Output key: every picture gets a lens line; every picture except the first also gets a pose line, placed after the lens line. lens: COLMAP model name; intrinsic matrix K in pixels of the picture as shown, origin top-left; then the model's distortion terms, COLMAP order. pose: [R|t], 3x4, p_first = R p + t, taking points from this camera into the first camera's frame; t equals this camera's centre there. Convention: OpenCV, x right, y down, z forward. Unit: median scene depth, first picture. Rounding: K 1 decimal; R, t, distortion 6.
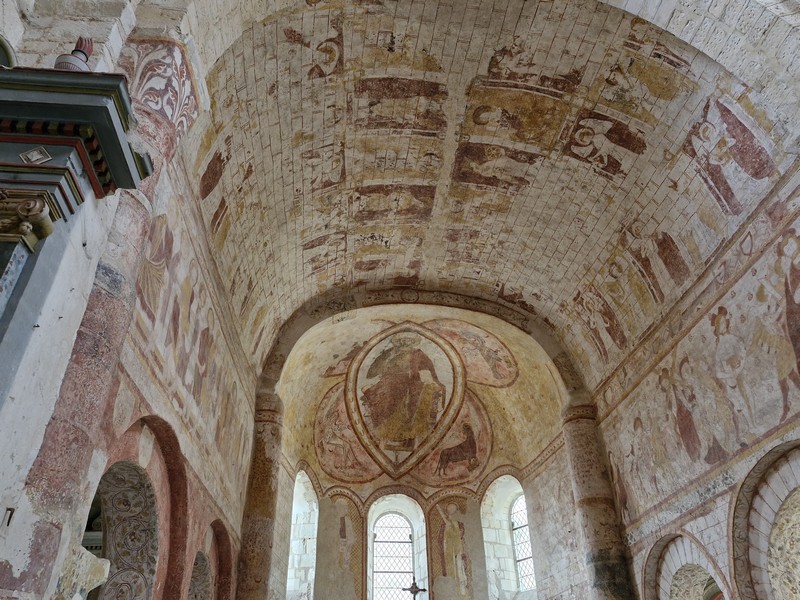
lens RADIAL K [[1222.5, 0, 399.6], [0, 1222.5, 300.5], [0, 0, 1]] dist [0.112666, 0.000000]
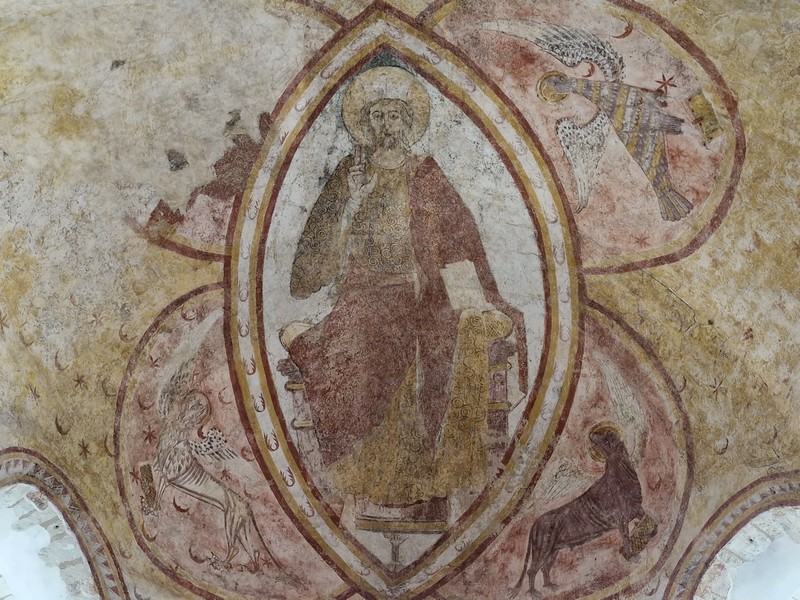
lens RADIAL K [[1222.5, 0, 384.3], [0, 1222.5, 297.9], [0, 0, 1]] dist [0.112666, 0.000000]
pose [[0.993642, -0.081159, -0.078034, 0.026027], [0.033619, 0.875354, -0.482313, 0.231138], [0.107452, 0.476623, 0.872516, 0.698546]]
